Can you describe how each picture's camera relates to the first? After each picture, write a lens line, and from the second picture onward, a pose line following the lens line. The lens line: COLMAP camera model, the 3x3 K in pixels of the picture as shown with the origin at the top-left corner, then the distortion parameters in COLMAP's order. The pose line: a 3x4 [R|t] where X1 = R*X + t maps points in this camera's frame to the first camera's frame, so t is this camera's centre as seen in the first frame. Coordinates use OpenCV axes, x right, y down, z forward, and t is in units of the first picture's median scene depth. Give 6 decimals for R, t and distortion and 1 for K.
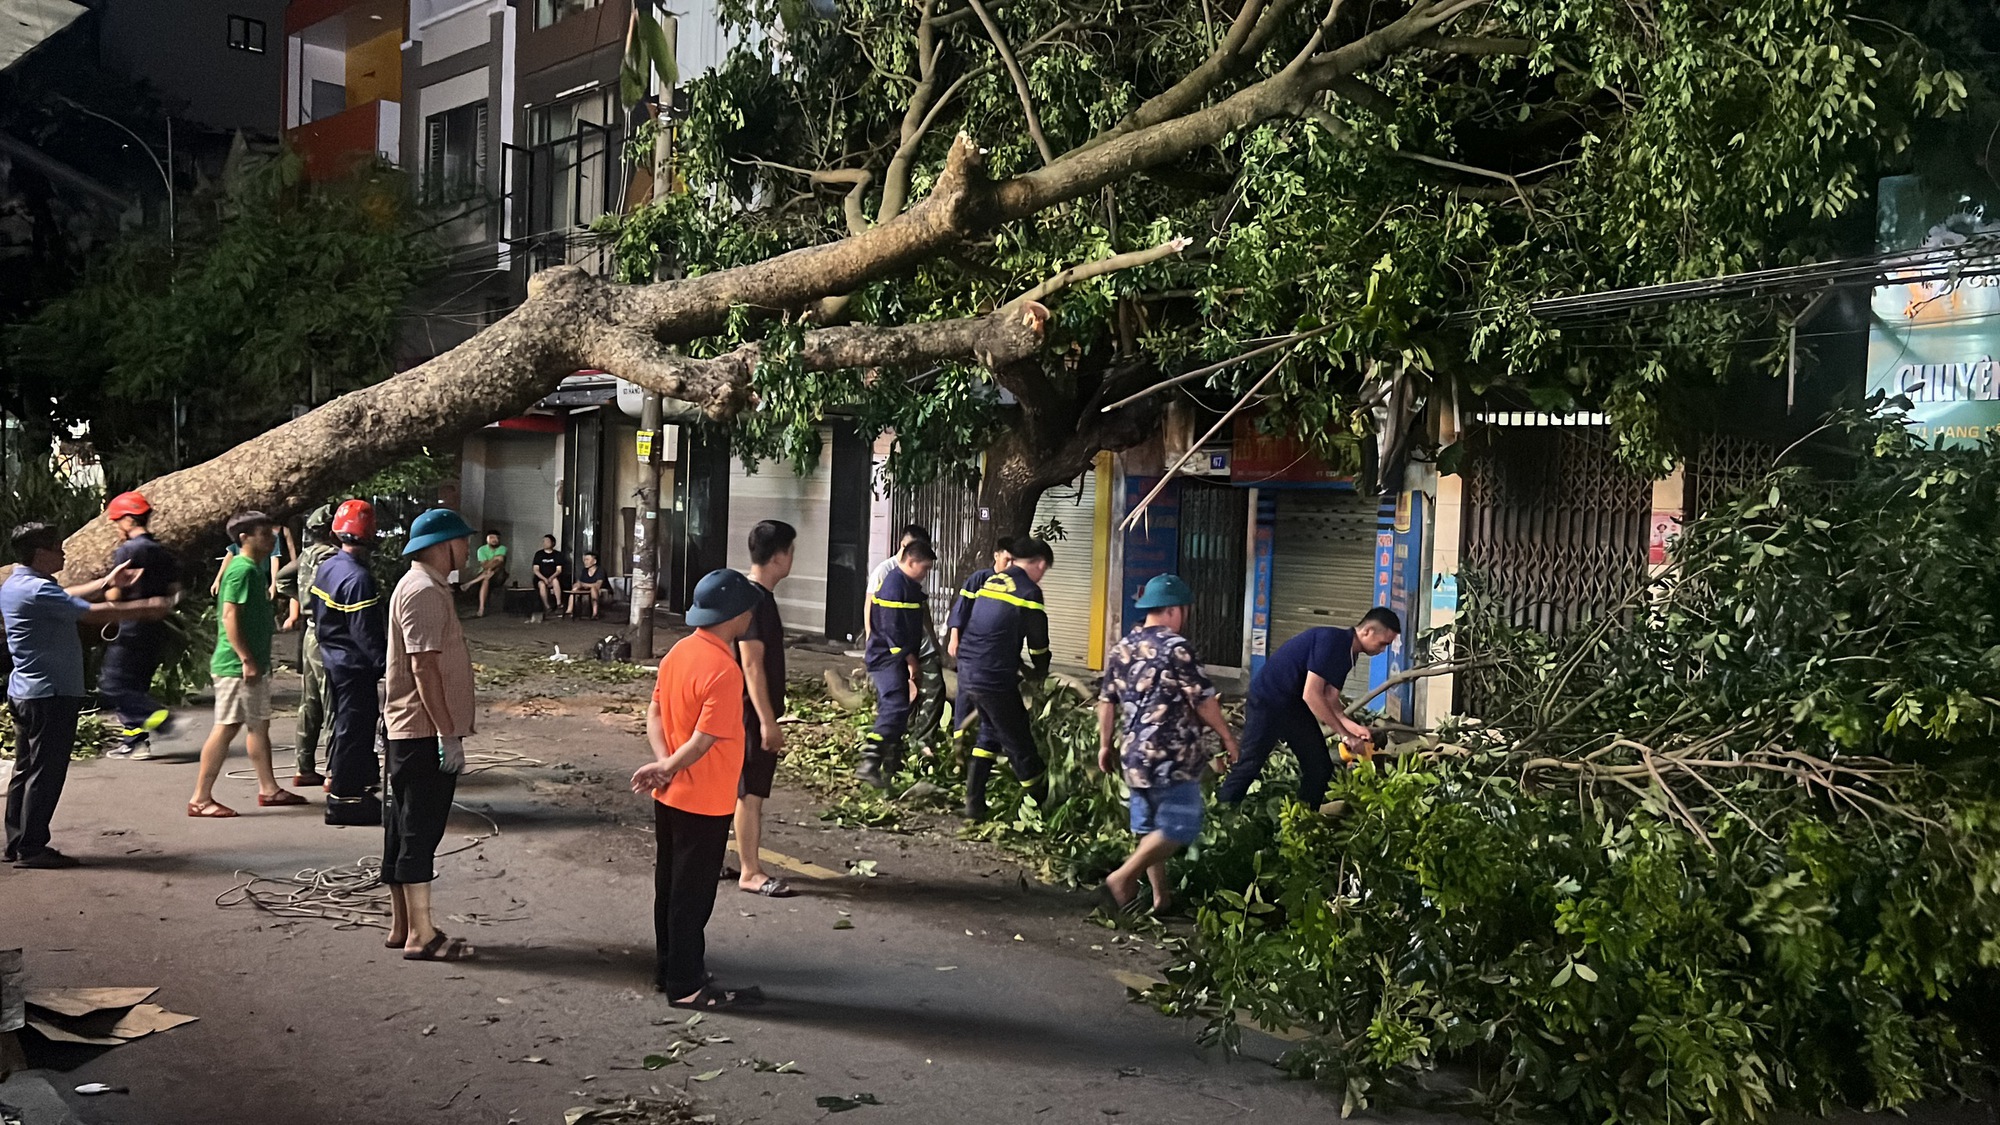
lens RADIAL K [[1795.0, 0, 1000.0], [0, 1795.0, 562.5], [0, 0, 1]] dist [0.005035, -0.002997]
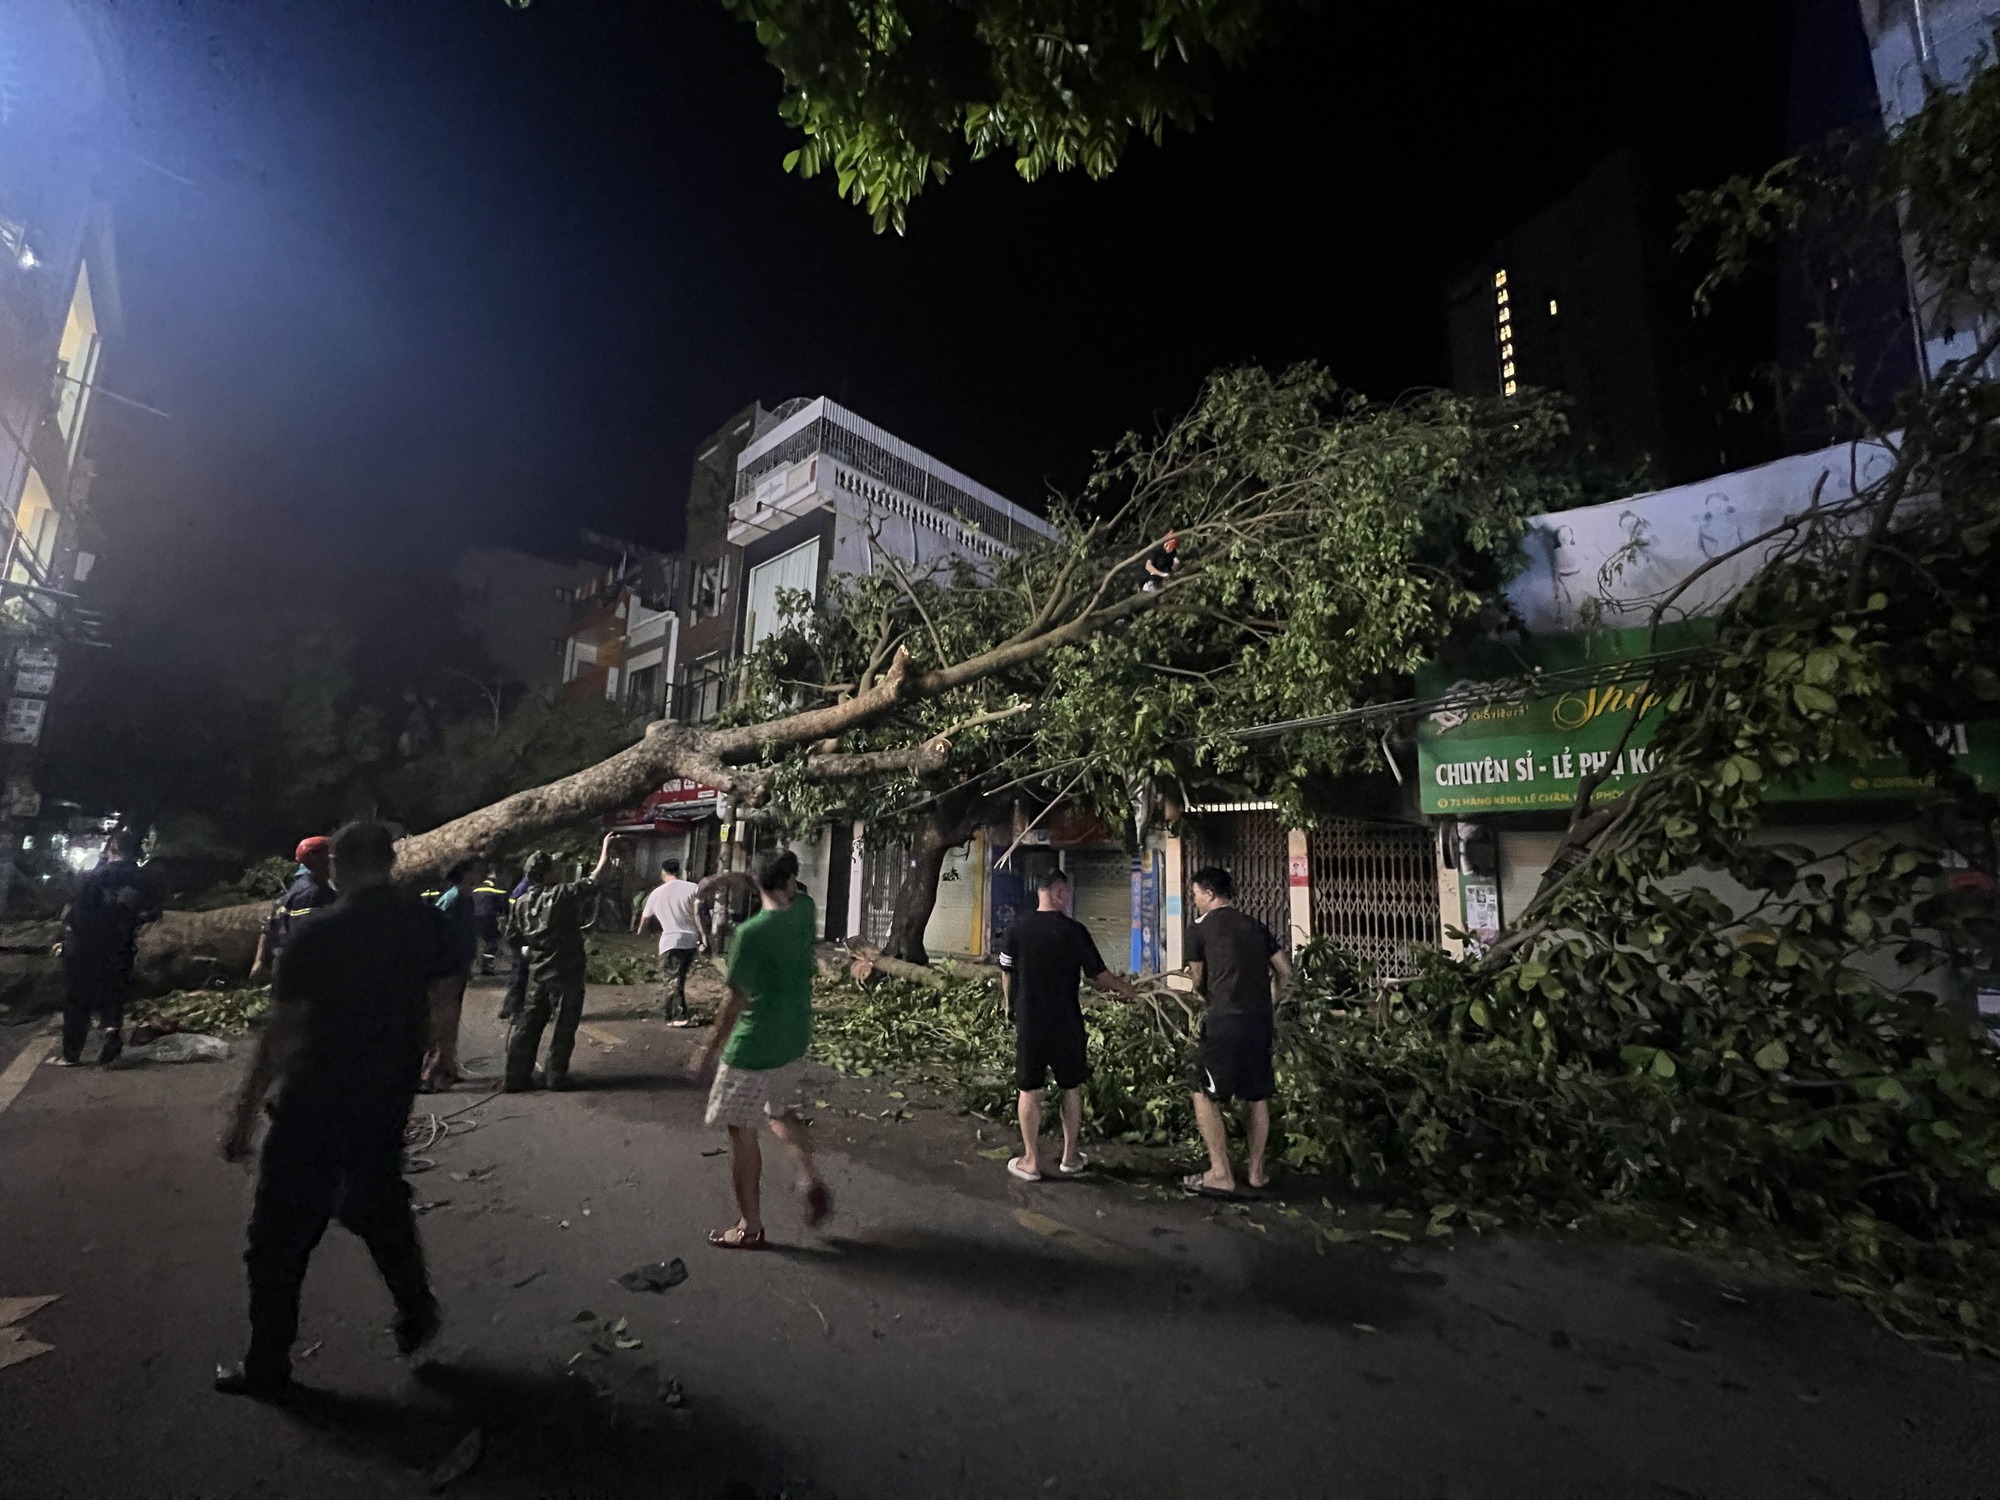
lens RADIAL K [[812.6, 0, 1000.0], [0, 812.6, 750.0], [0, 0, 1]] dist [-0.001505, -0.000131]
pose [[0.995519, 0.005038, 0.094426, 0.000301], [0.012904, 0.982000, -0.188437, 0.015187], [-0.093676, 0.188812, 0.977535, 0.214893]]
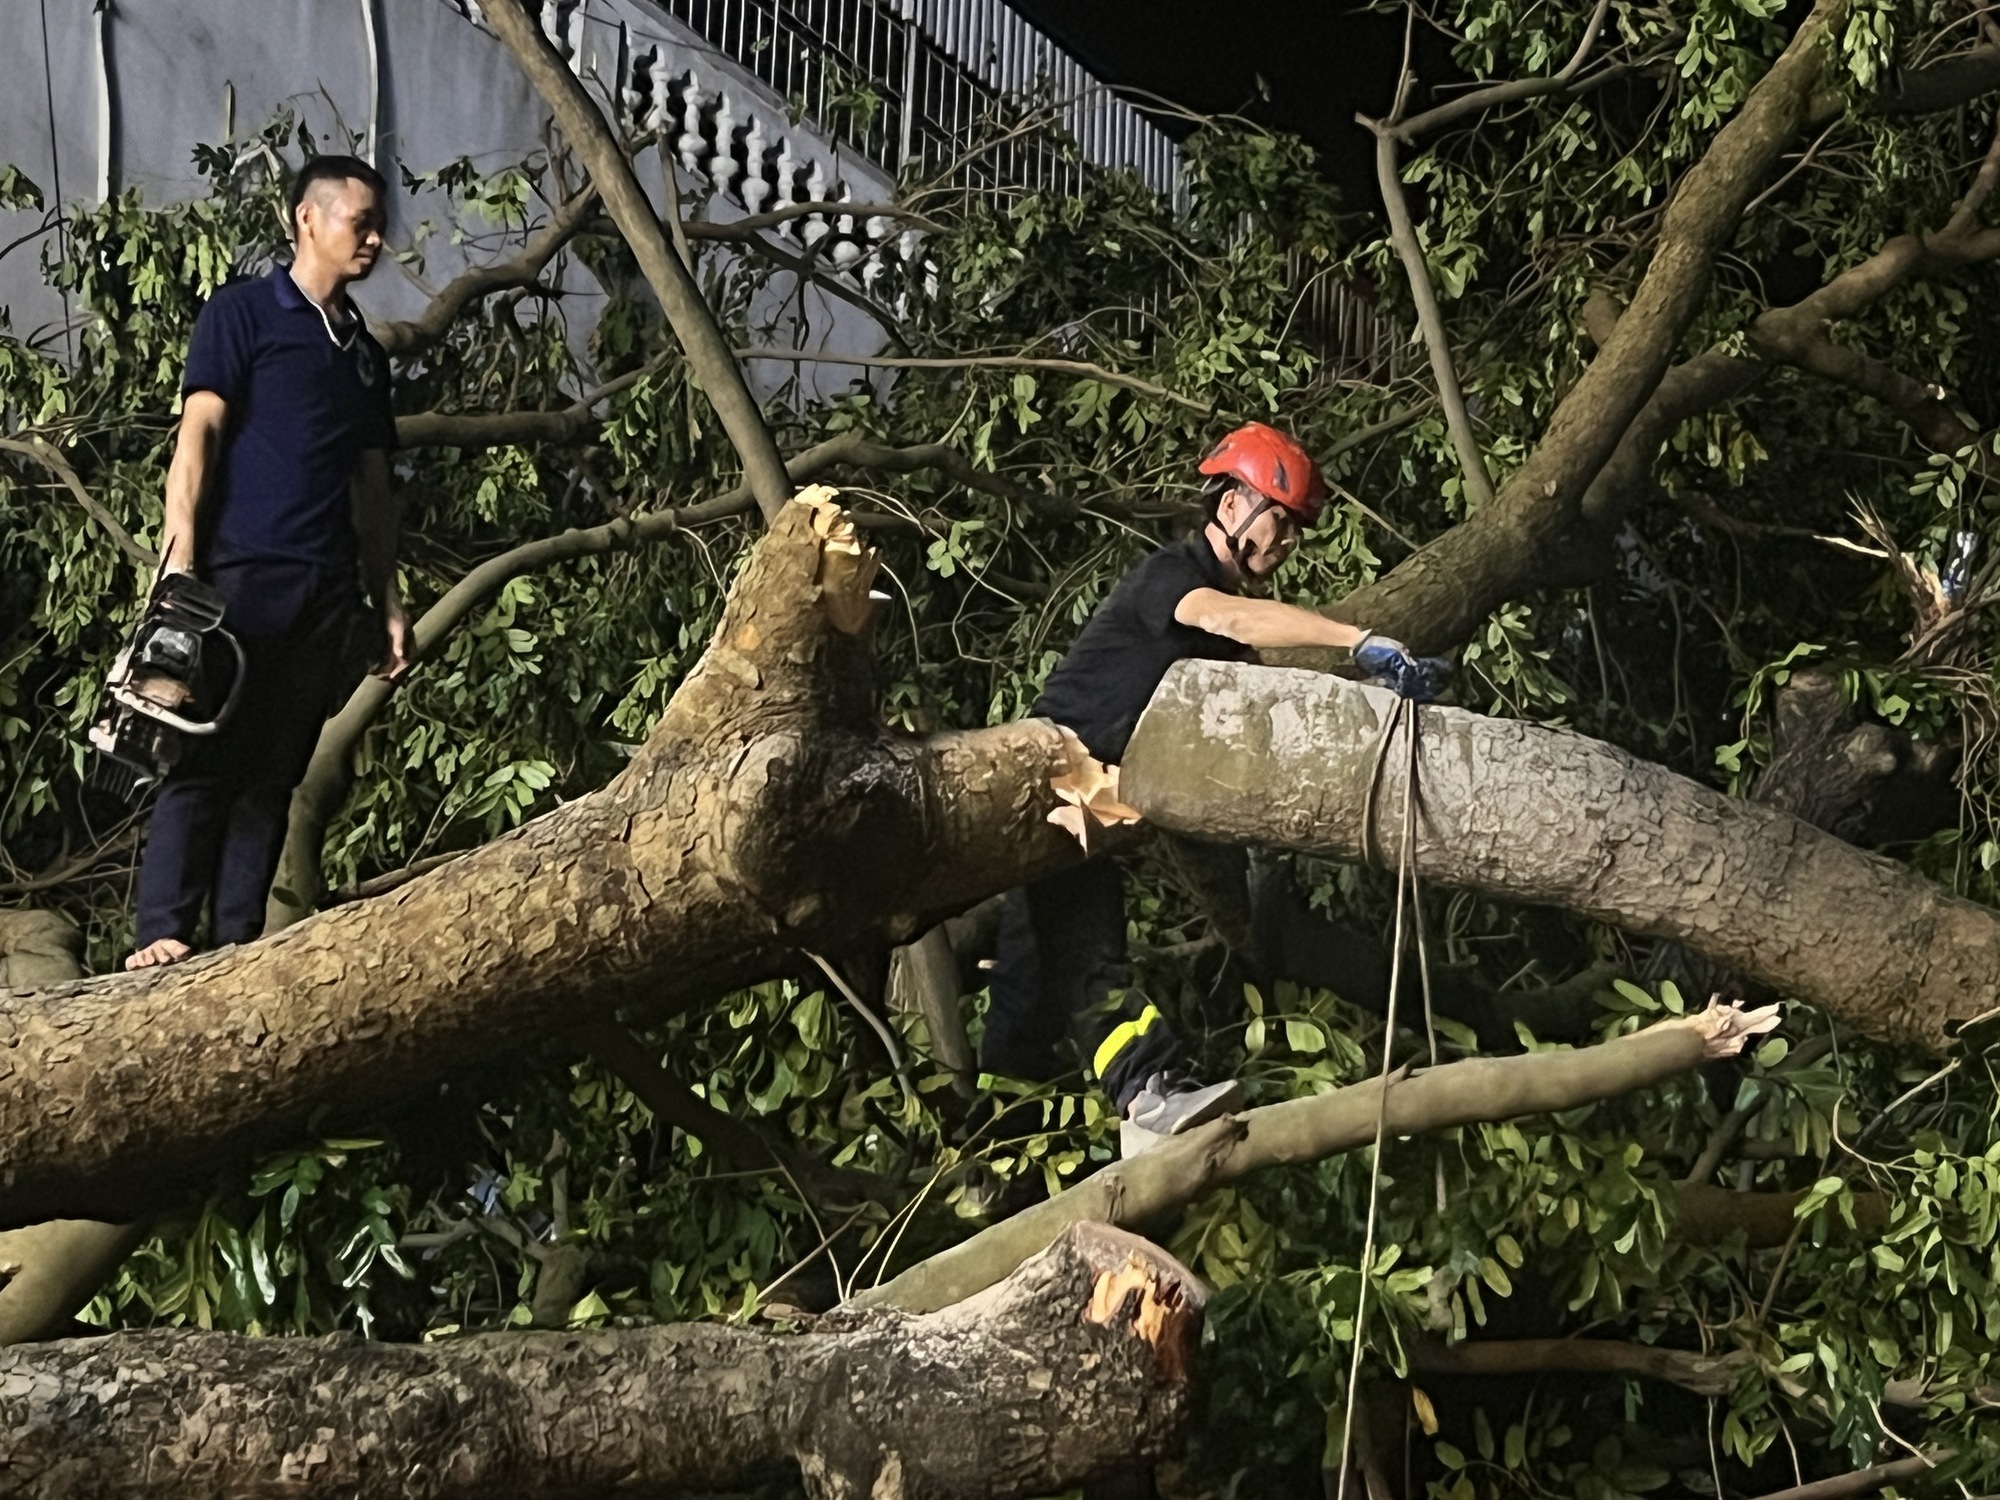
lens RADIAL K [[4579.2, 0, 1000.0], [0, 4579.2, 750.0], [0, 0, 1]] dist [-0.031532, -0.073447]
pose [[0.973123, 0.078176, 0.216611, -0.116793], [0.003846, 0.934967, -0.354713, -0.002290], [-0.230255, 0.346013, 0.909537, 0.464322]]
